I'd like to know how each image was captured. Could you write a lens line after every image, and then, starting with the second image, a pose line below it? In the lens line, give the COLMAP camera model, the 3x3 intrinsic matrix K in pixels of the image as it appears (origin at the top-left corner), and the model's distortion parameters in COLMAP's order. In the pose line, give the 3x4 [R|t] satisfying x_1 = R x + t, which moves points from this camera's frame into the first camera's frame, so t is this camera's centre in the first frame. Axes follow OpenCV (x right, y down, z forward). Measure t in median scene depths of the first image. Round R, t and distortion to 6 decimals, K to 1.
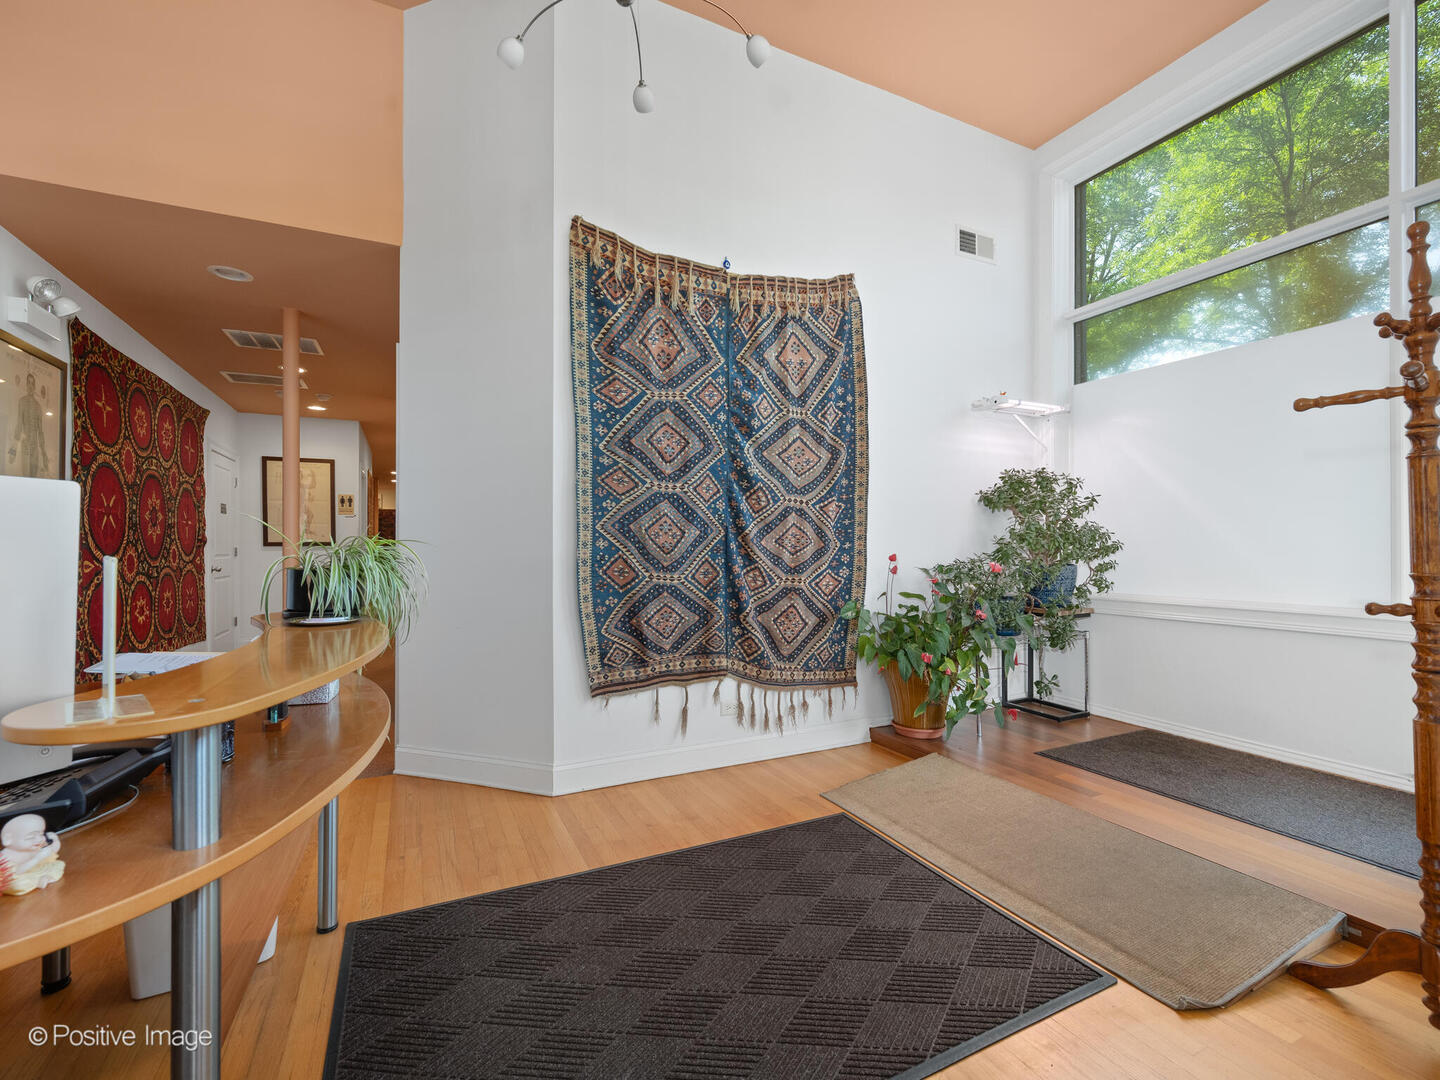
lens RADIAL K [[640.1, 0, 722.9], [0, 640.1, 546.4], [0, 0, 1]] dist [-0.001413, -0.000707]
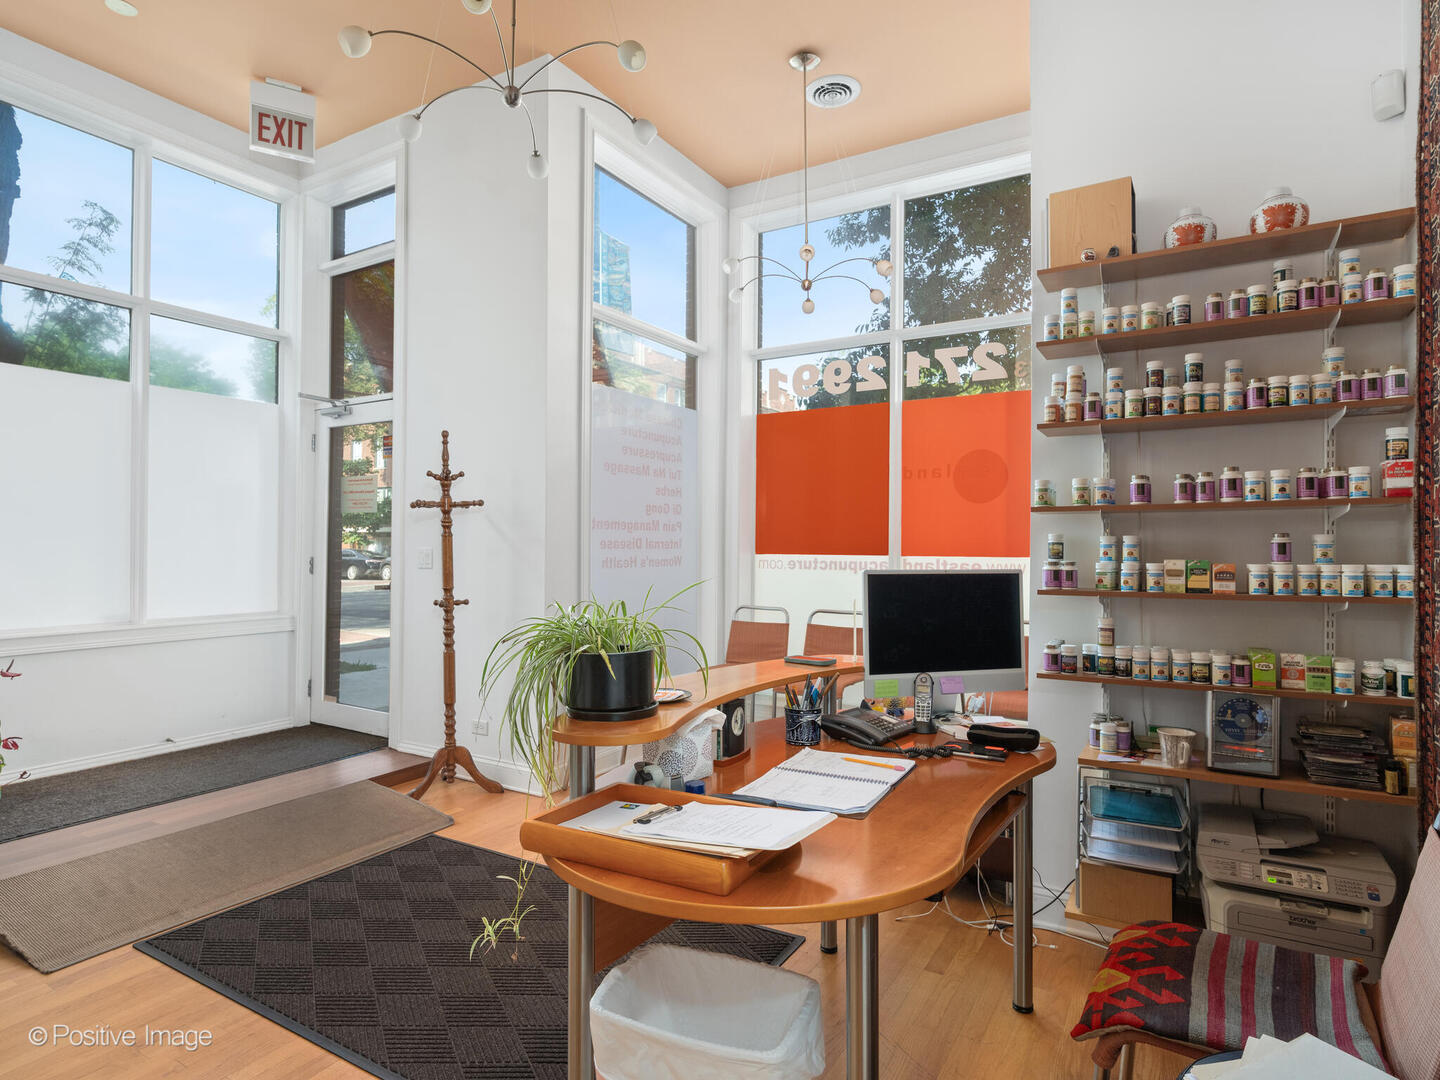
lens RADIAL K [[771.5, 0, 720.0], [0, 771.5, 540.0], [0, 0, 1]] dist [0.000489, 0.000261]
pose [[-0.541327, 0.009042, 0.840763, -1.407088], [-0.001997, 0.999926, -0.012040, -0.076039], [-0.840810, -0.008197, -0.541269, 1.349778]]
